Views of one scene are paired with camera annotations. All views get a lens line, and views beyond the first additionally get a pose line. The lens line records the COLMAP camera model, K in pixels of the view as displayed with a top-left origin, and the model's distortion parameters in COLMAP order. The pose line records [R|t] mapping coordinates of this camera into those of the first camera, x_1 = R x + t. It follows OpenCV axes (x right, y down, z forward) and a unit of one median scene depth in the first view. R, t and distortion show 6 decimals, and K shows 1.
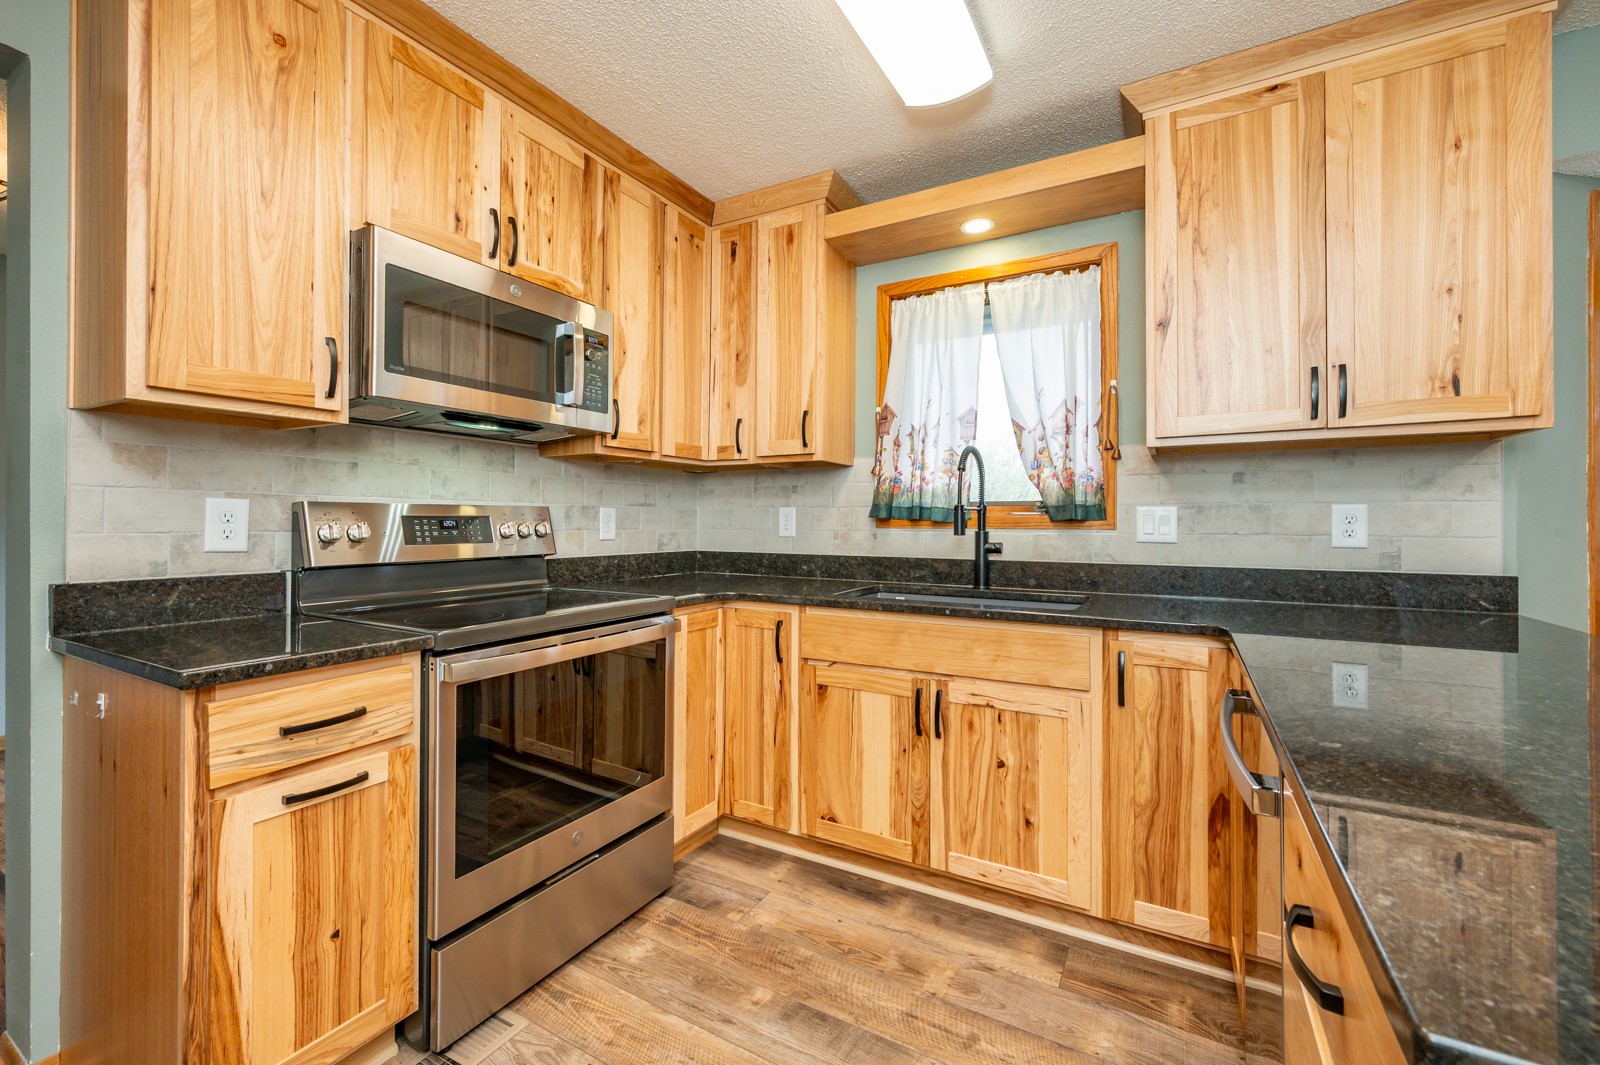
lens RADIAL K [[658.6, 0, 799.9], [0, 658.6, 518.0], [0, 0, 1]] dist [-0.001324, -0.000211]
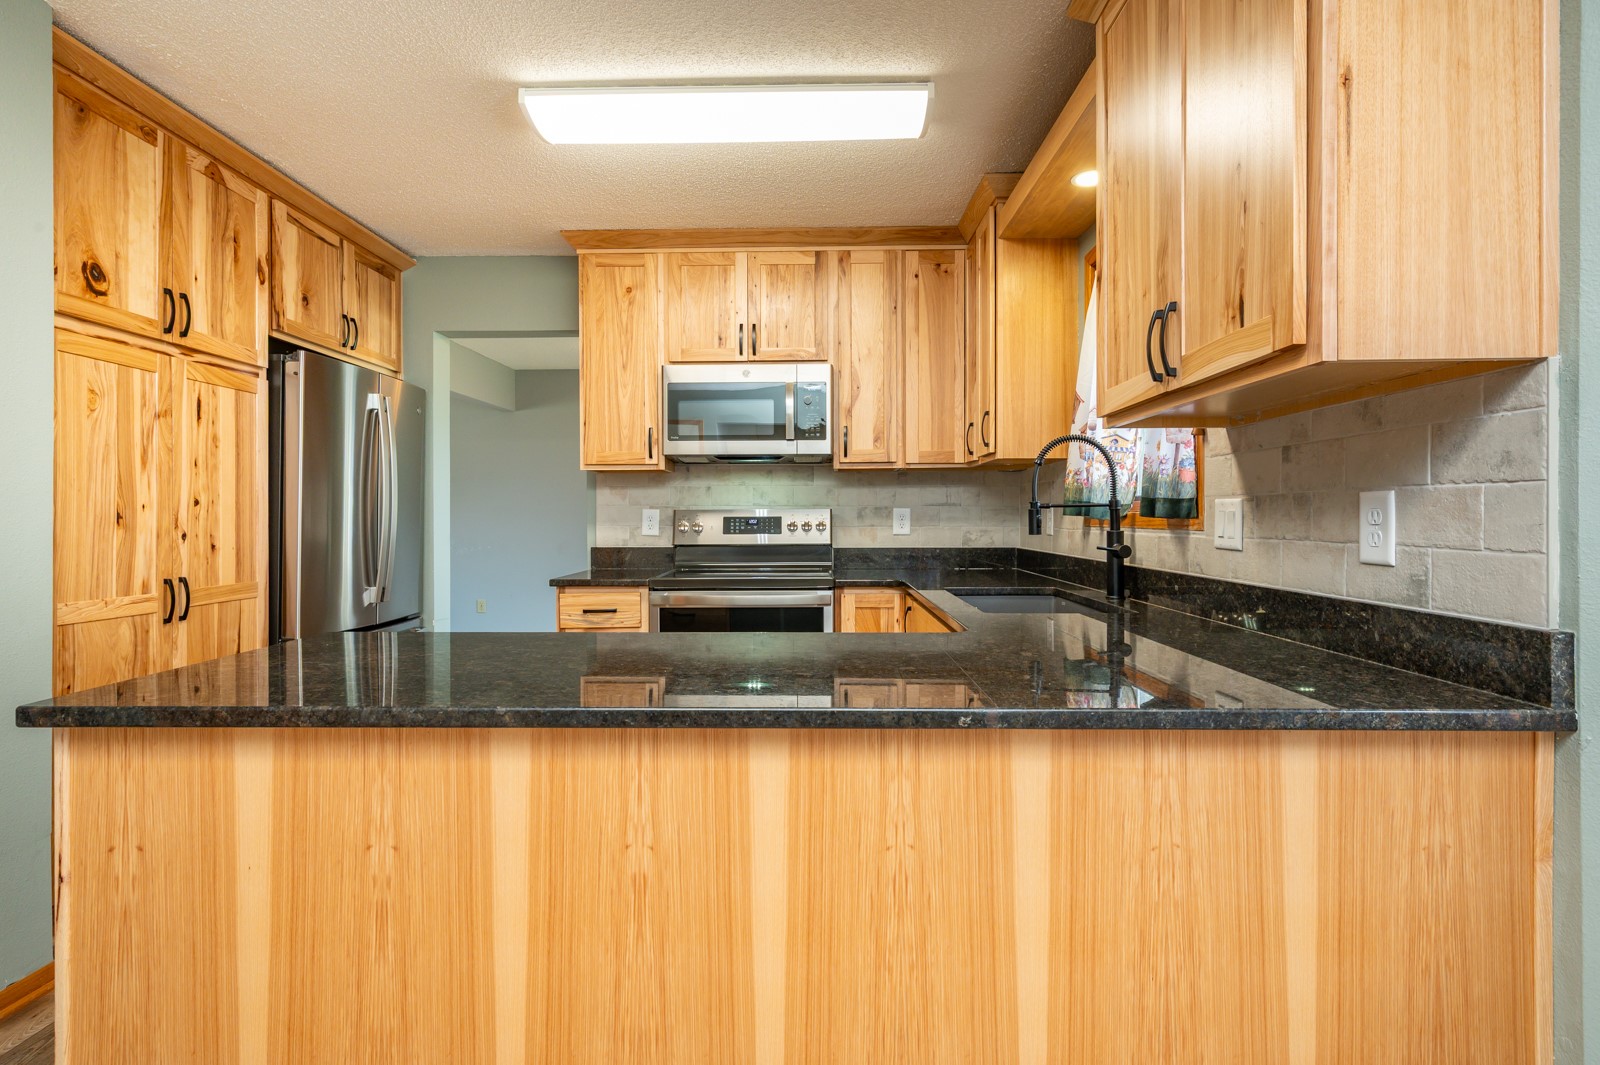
lens RADIAL K [[791.4, 0, 800.8], [0, 791.4, 518.9], [0, 0, 1]] dist [0.000789, 0.000111]
pose [[0.478602, -0.001777, -0.878030, 1.215488], [0.009812, 0.999946, 0.003325, -0.003416], [0.877977, -0.010206, 0.478594, 0.197368]]
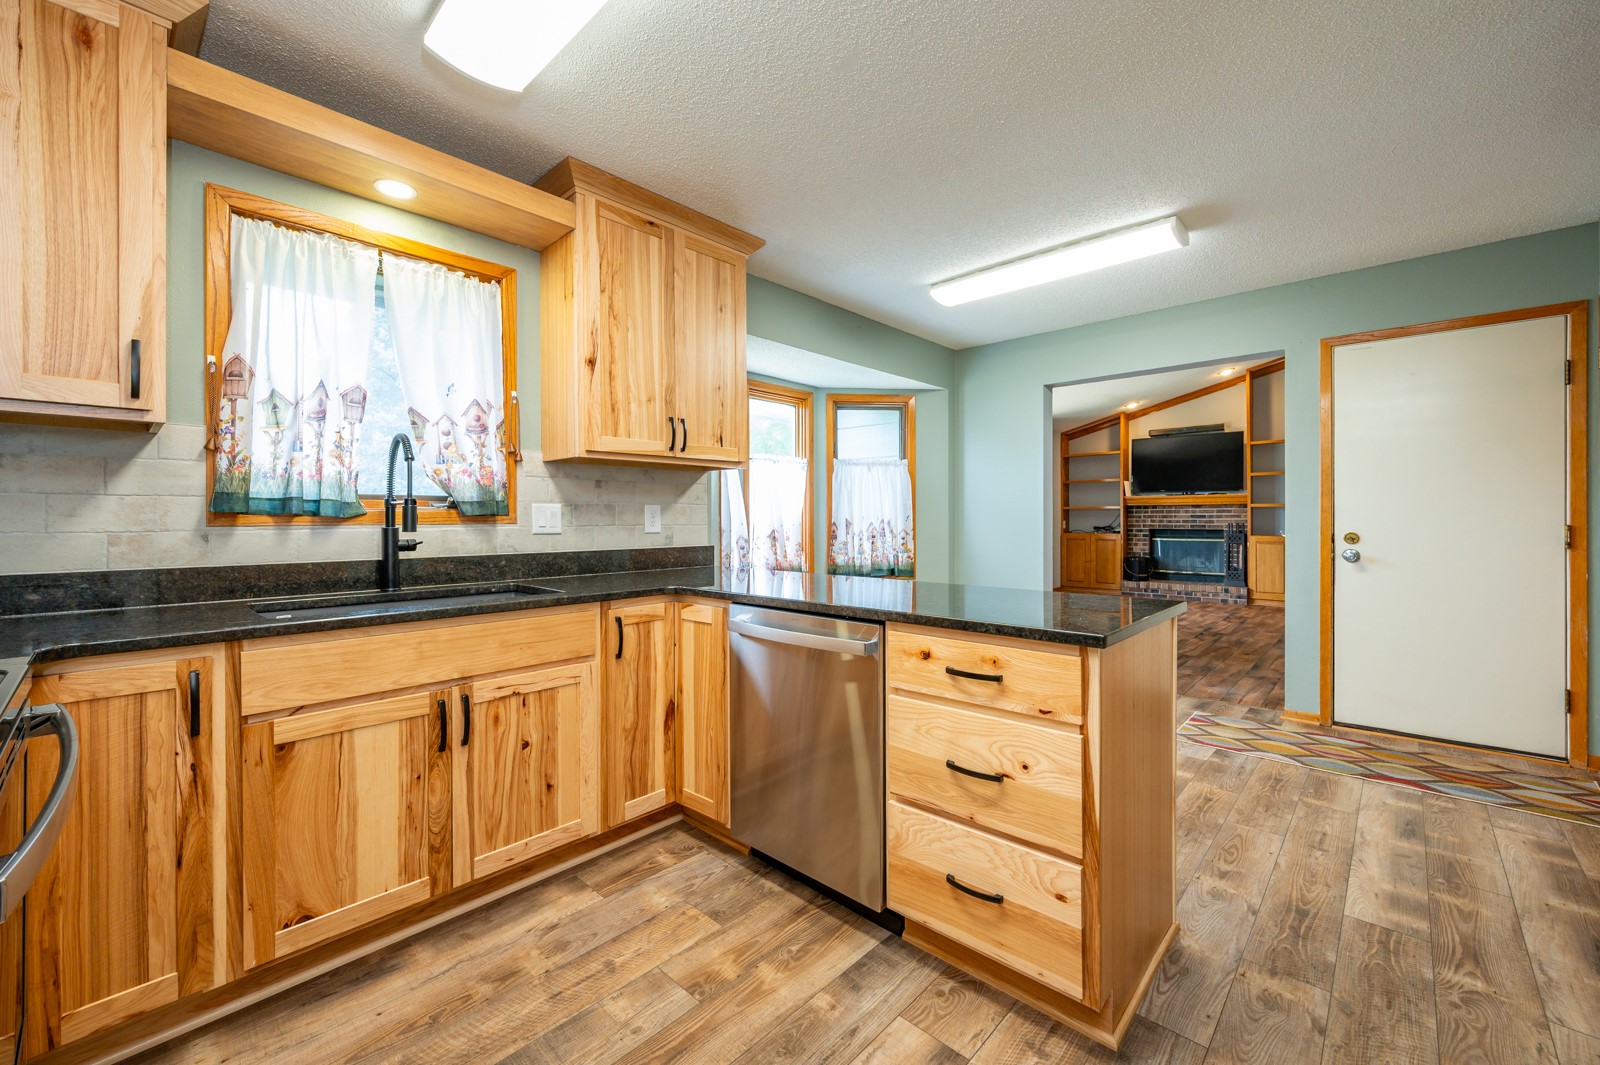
lens RADIAL K [[640.4, 0, 797.2], [0, 640.4, 520.6], [0, 0, 1]] dist [-0.000912, -0.000003]
pose [[0.230999, -0.008634, 0.972916, -0.560531], [-0.002806, 0.999951, 0.009540, 0.000561], [-0.972950, -0.004933, 0.230964, 0.316482]]
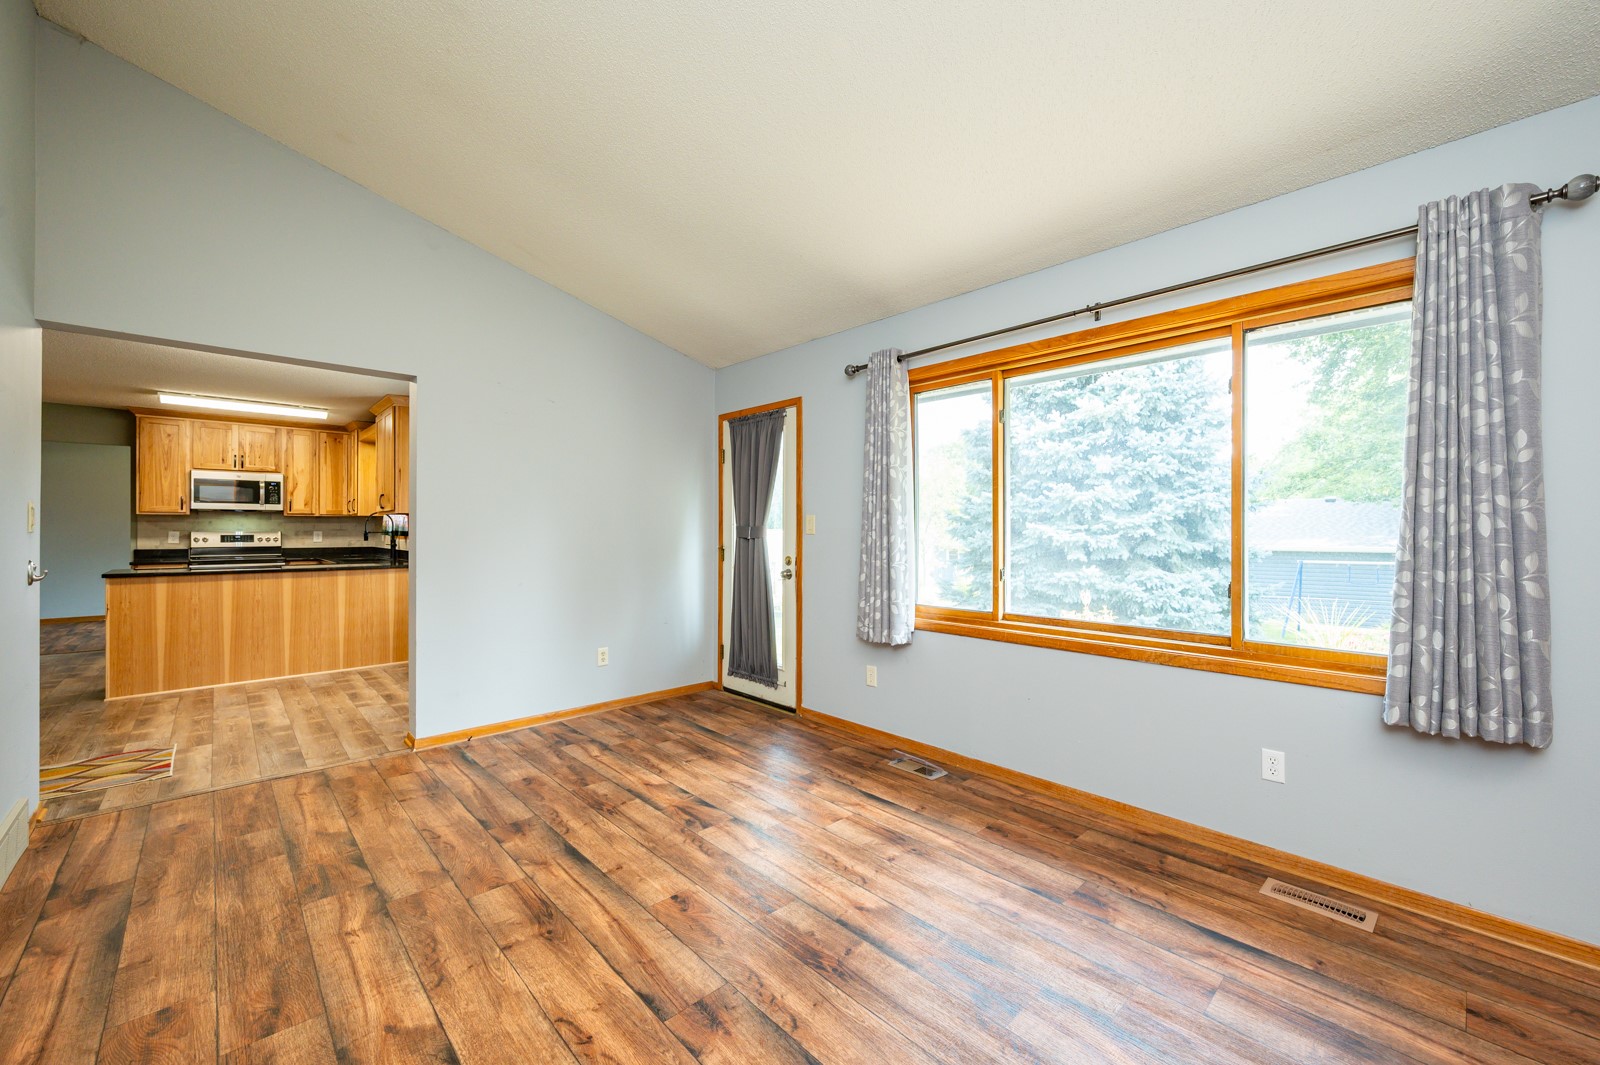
lens RADIAL K [[633.9, 0, 794.7], [0, 633.9, 529.2], [0, 0, 1]] dist [-0.001029, -0.000093]
pose [[0.953695, -0.001986, -0.300770, 3.532135], [0.003087, 0.999990, 0.003183, -0.038210], [0.300760, -0.003964, 0.953692, -1.443039]]
